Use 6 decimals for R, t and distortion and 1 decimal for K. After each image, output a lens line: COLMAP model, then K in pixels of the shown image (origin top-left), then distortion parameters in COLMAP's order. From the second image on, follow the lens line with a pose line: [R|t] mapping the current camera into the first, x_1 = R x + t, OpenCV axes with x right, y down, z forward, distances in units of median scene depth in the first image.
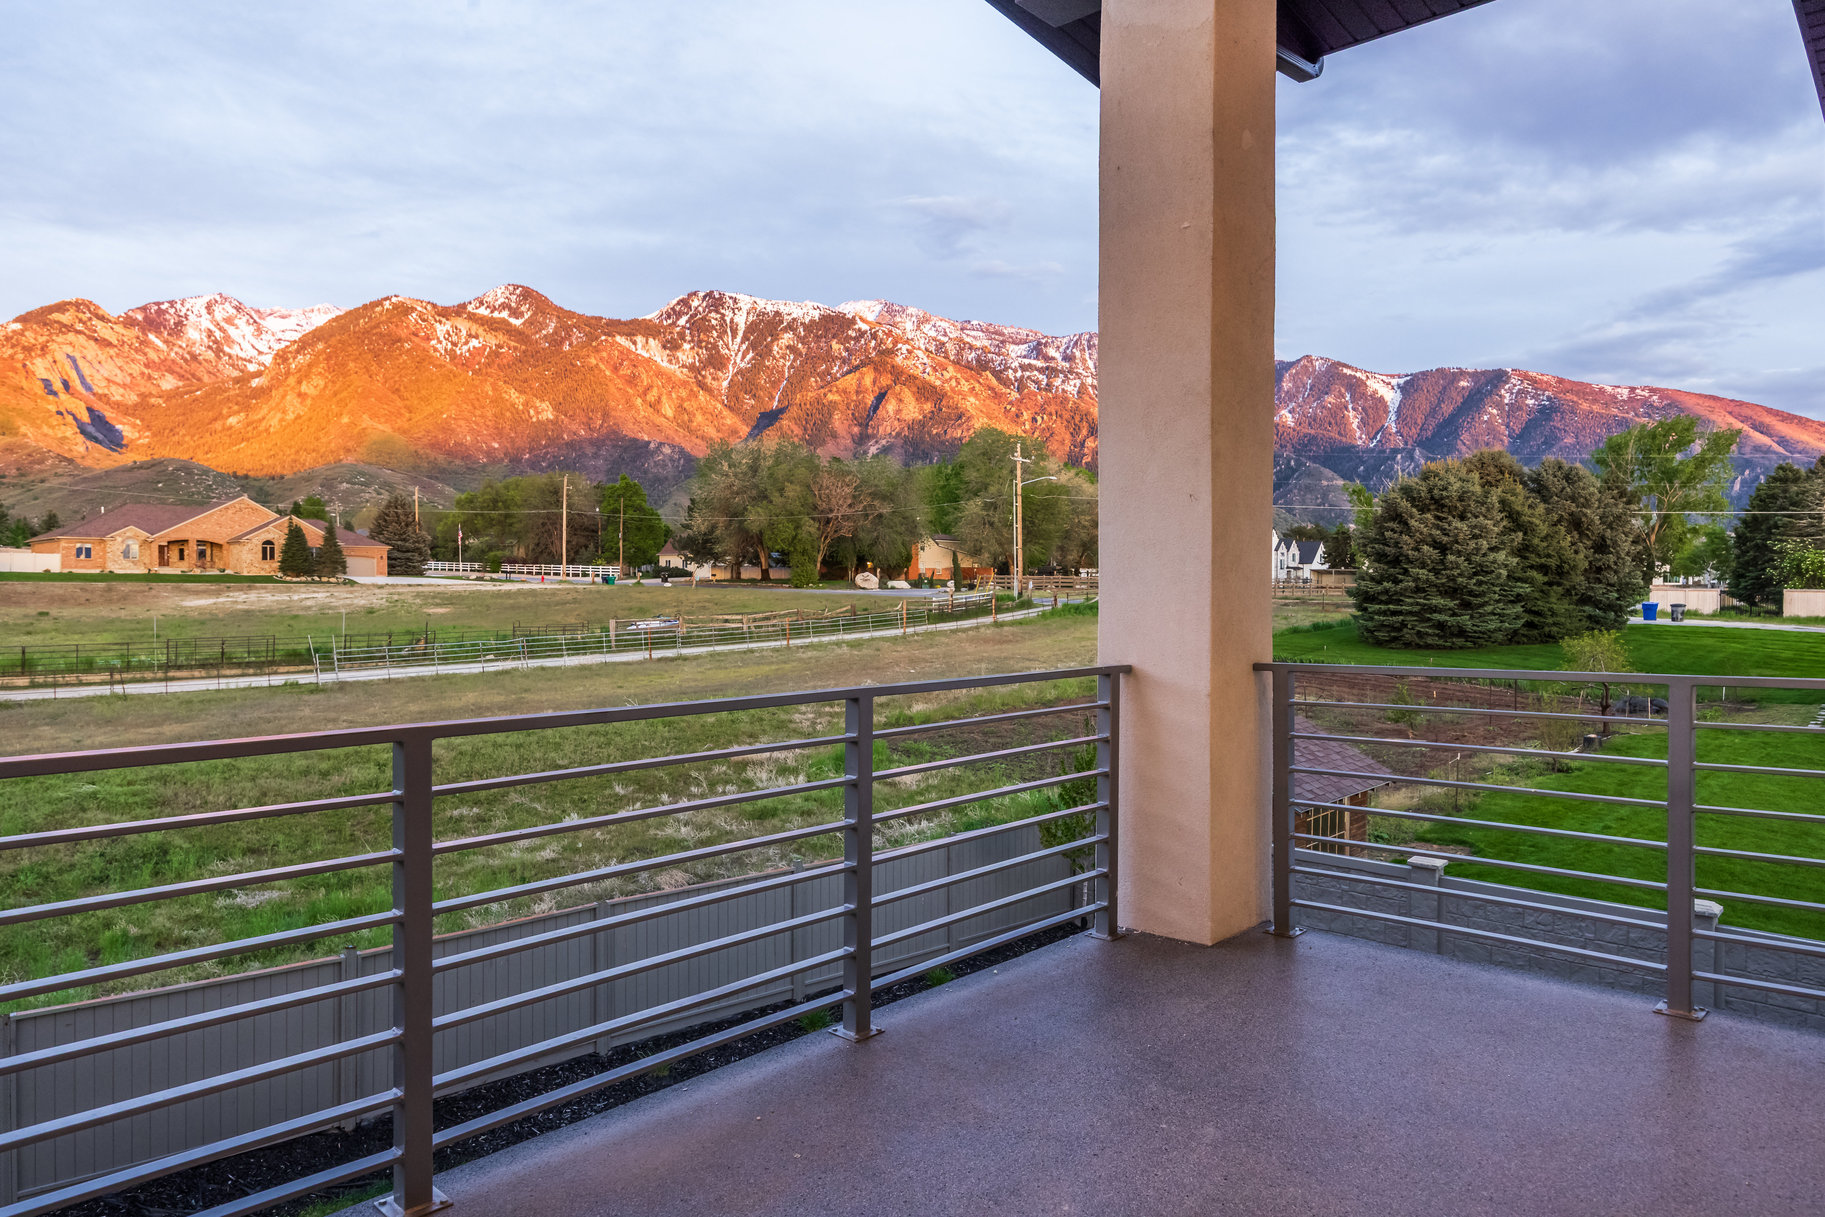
lens RADIAL K [[1199.8, 0, 1014.2], [0, 1199.8, 616.7], [0, 0, 1]] dist [0.039022, -0.011207]
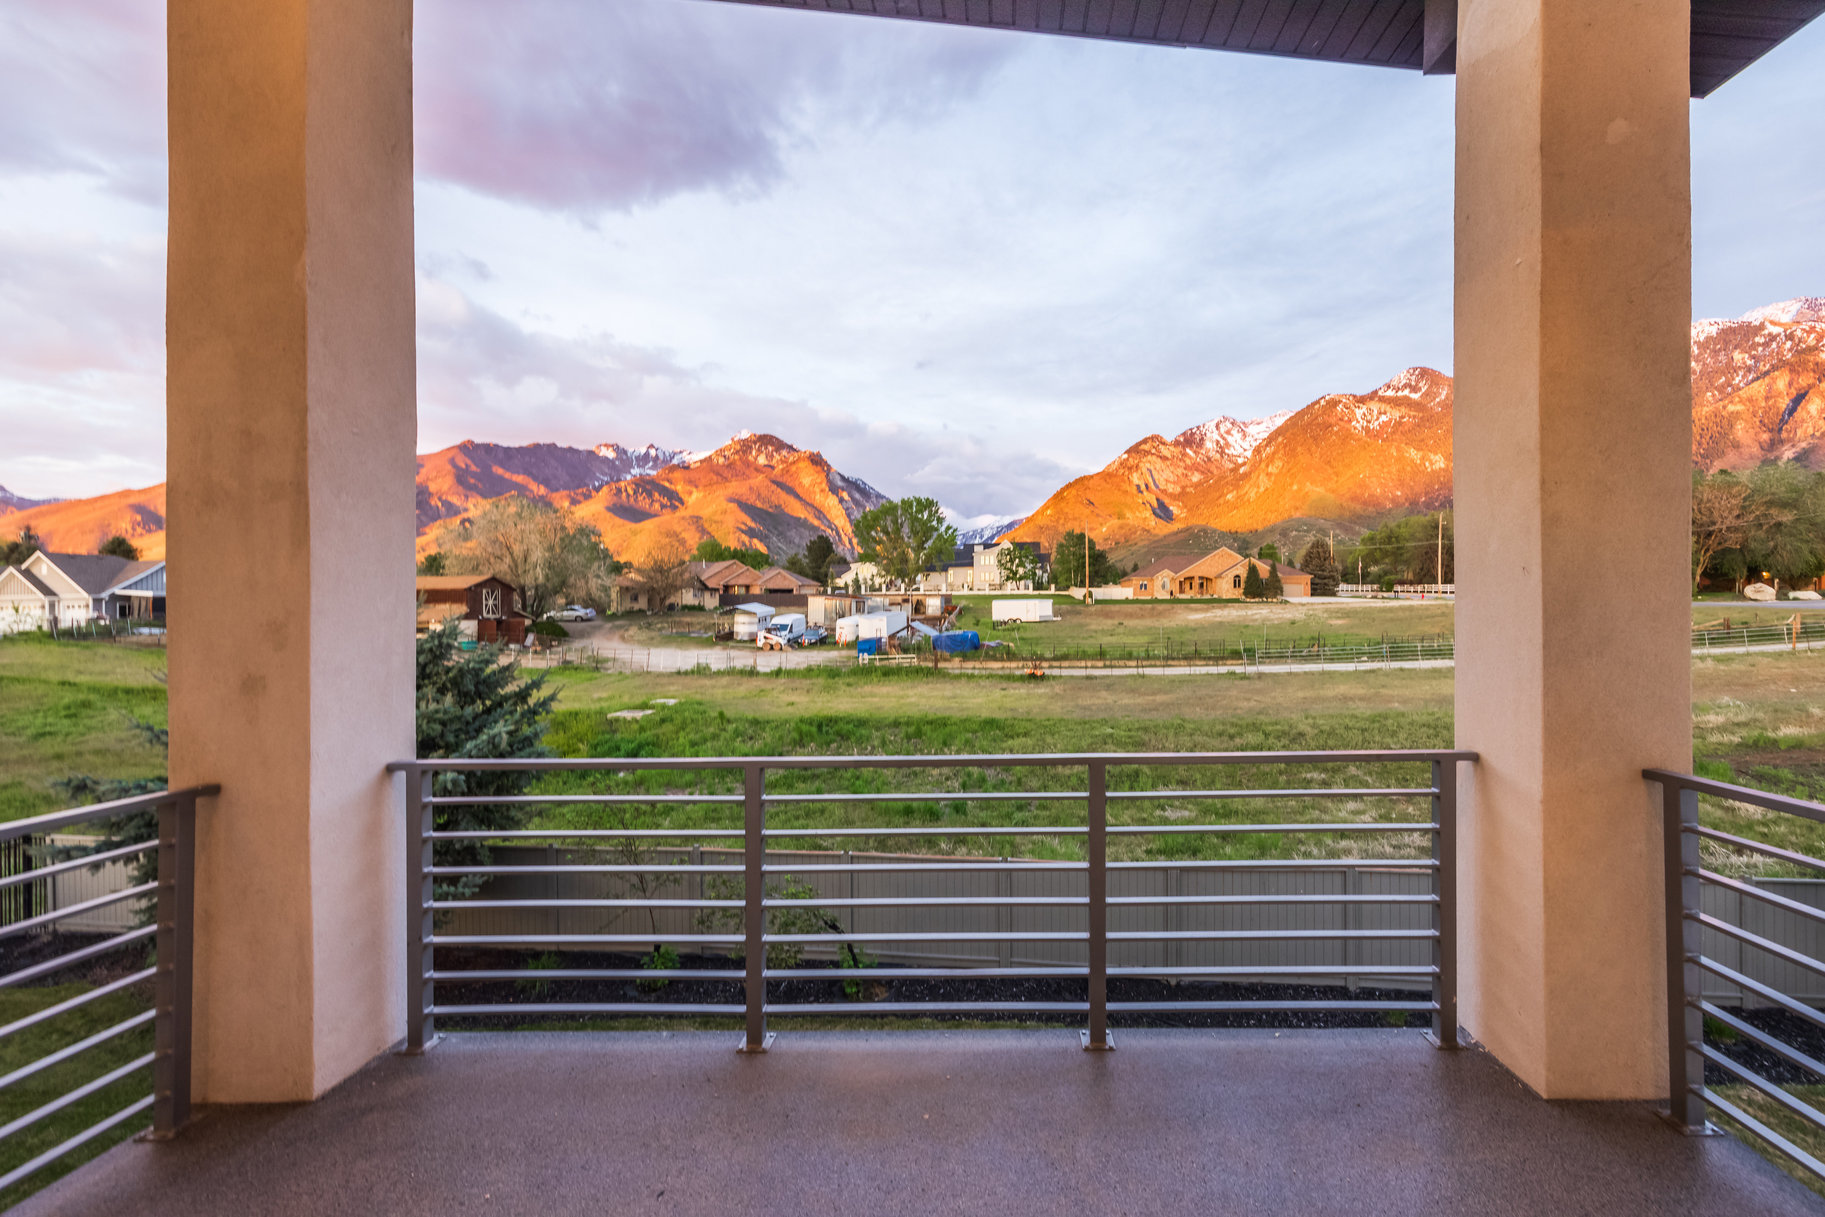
lens RADIAL K [[905.4, 0, 978.4], [0, 905.4, 607.2], [0, 0, 1]] dist [-0.009017, 0.004580]
pose [[0.608921, -0.005788, -0.793210, 0.085150], [-0.000669, 0.999969, -0.007810, -0.013590], [0.793231, 0.005286, 0.608898, 0.058227]]
